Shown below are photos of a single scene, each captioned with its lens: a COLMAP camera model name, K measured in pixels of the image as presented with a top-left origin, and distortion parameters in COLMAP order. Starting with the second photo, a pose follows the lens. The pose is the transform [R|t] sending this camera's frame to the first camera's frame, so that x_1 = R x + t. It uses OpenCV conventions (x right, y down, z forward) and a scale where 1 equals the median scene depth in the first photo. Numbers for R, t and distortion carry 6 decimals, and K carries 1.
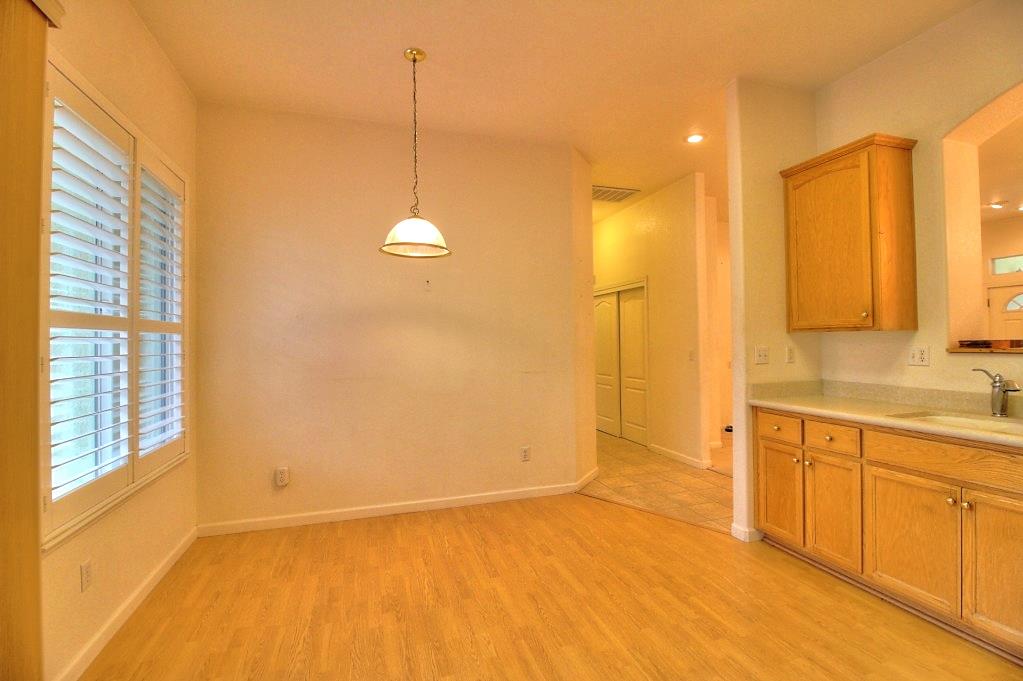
lens RADIAL K [[473.5, 0, 513.7], [0, 473.5, 338.6], [0, 0, 1]] dist [-0.003385, -0.010402]
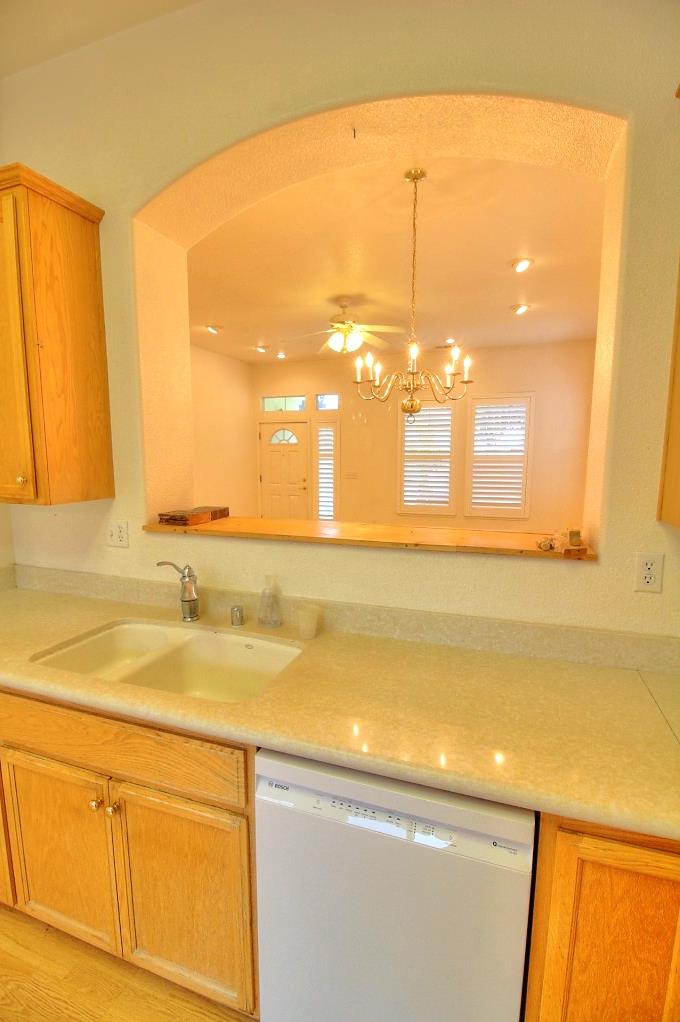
lens RADIAL K [[473.1, 0, 342.5], [0, 473.1, 516.2], [0, 0, 1]] dist [-0.003385, -0.010402]
pose [[0.604941, -0.090466, 0.791115, 0.512576], [-0.020658, 0.991408, 0.129167, -0.092266], [-0.796002, -0.094481, 0.597874, 0.302725]]
